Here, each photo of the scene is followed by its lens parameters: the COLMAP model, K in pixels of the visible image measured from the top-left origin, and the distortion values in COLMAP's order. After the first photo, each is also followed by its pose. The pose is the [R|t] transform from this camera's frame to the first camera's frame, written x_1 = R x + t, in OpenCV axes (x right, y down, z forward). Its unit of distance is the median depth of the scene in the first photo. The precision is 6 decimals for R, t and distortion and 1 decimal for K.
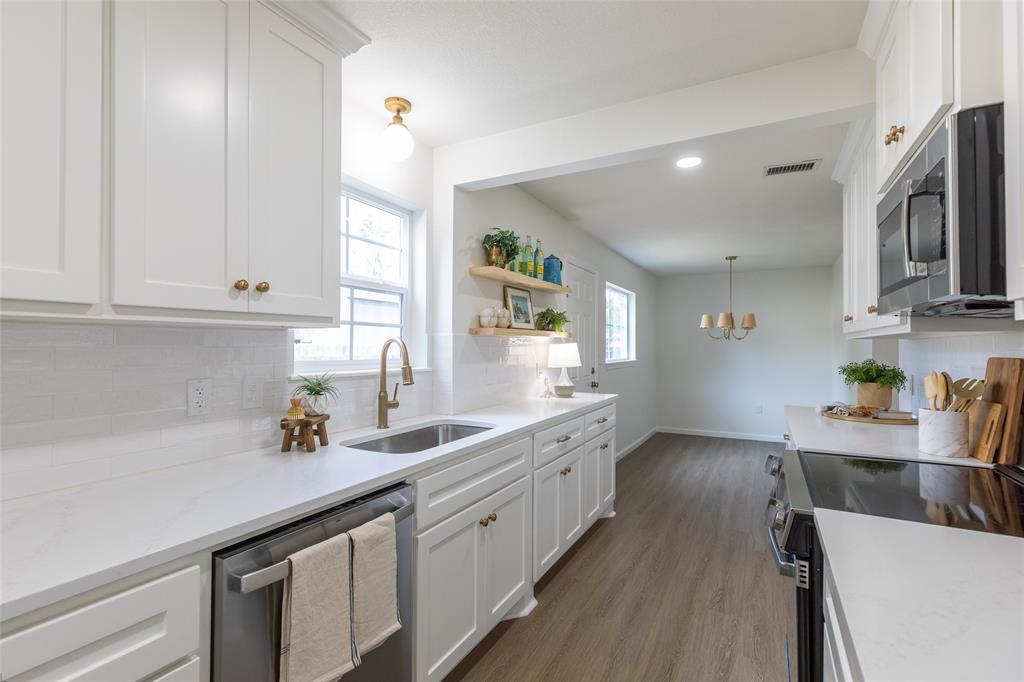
lens RADIAL K [[468.7, 0, 512.1], [0, 468.7, 339.3], [0, 0, 1]] dist [0.003262, -0.000048]
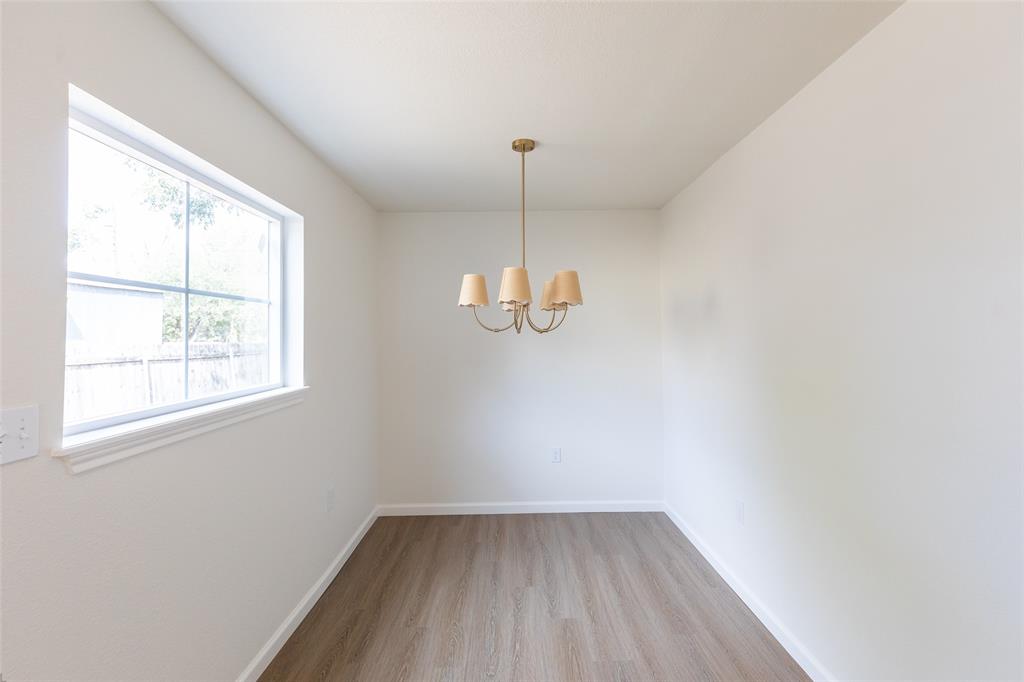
lens RADIAL K [[448.6, 0, 514.1], [0, 448.6, 324.7], [0, 0, 1]] dist [0.000964, 0.000063]
pose [[0.876521, -0.000792, 0.481362, 0.553664], [0.006812, 0.999919, -0.010760, -0.005931], [-0.481315, 0.012710, 0.876456, 1.374412]]
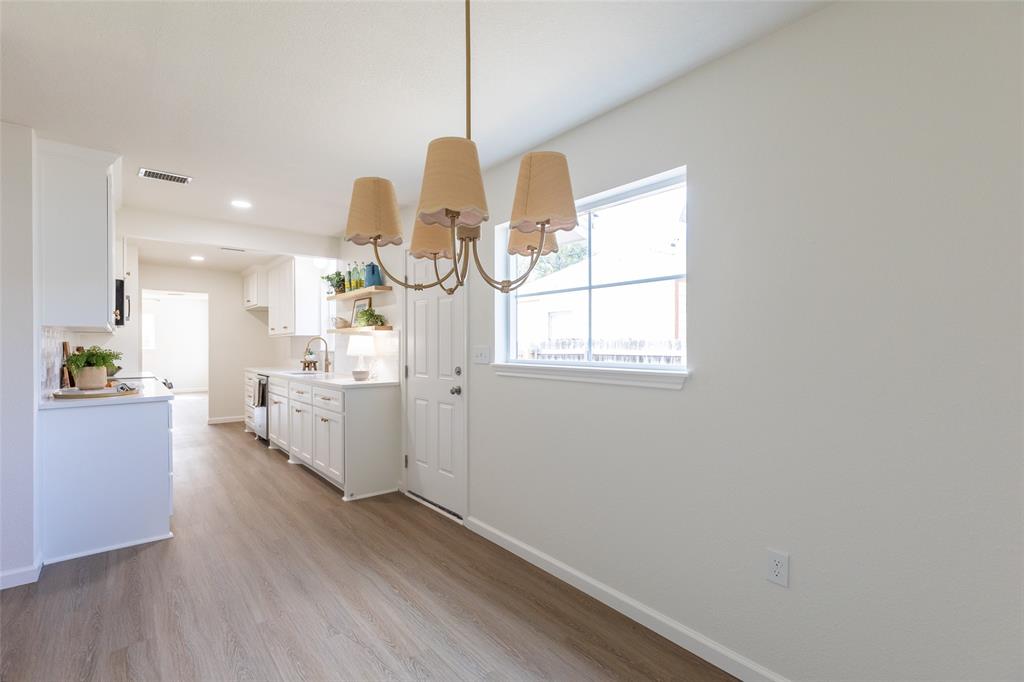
lens RADIAL K [[467.7, 0, 485.5], [0, 467.7, 343.5], [0, 0, 1]] dist [0.000486, -0.000237]
pose [[-0.401793, -0.004809, -0.915718, 1.433639], [0.012667, 0.999861, -0.010809, 0.060039], [0.915643, -0.015943, -0.401676, 2.350873]]
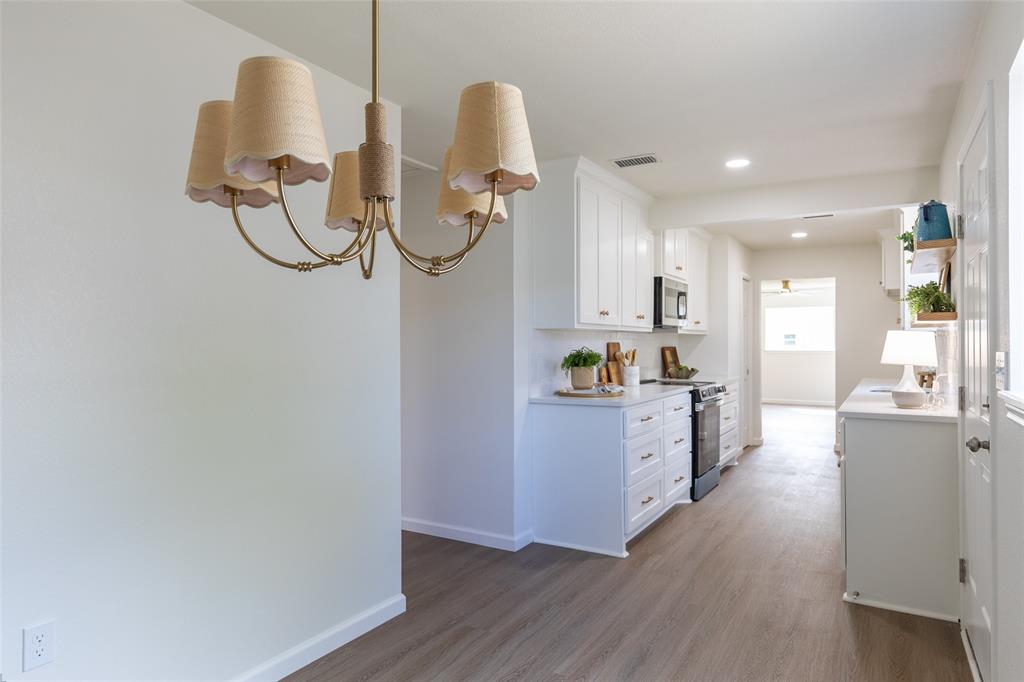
lens RADIAL K [[623.2, 0, 512.0], [0, 623.2, 341.0], [0, 0, 1]] dist [-0.000701, -0.000121]
pose [[-0.999057, -0.004193, 0.043223, 0.878371], [-0.005050, 0.999792, -0.019741, 0.058940], [-0.043131, -0.019941, -0.998870, 2.585322]]
